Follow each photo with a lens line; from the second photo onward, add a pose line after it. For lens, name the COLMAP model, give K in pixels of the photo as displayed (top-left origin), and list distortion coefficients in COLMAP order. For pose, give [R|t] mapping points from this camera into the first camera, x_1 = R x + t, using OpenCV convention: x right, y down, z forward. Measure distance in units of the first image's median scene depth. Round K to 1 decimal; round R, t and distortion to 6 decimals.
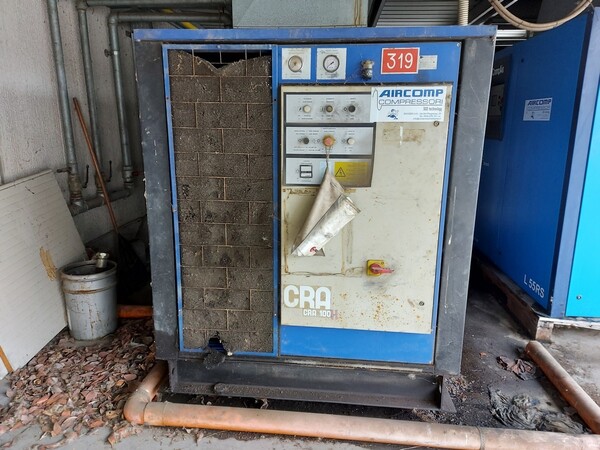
lens RADIAL K [[426.8, 0, 296.9], [0, 426.8, 223.9], [0, 0, 1]] dist [0.076835, -0.019807]
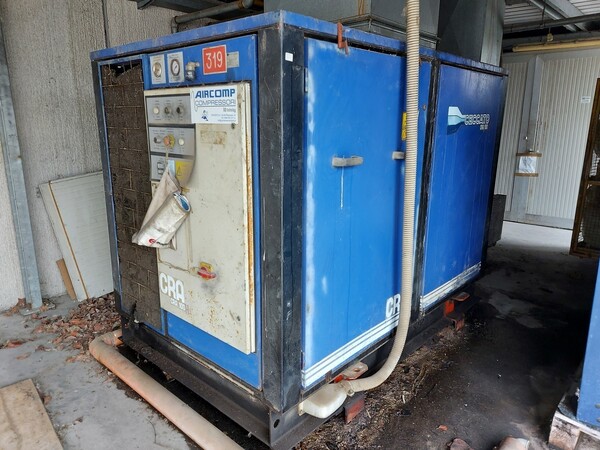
lens RADIAL K [[426.8, 0, 297.8], [0, 426.8, 225.1], [0, 0, 1]] dist [0.076835, -0.019807]
pose [[0.799912, 0.134557, -0.584838, 0.980452], [-0.133891, 0.989990, 0.044644, -0.079867], [0.584991, 0.042593, 0.809921, 0.339817]]
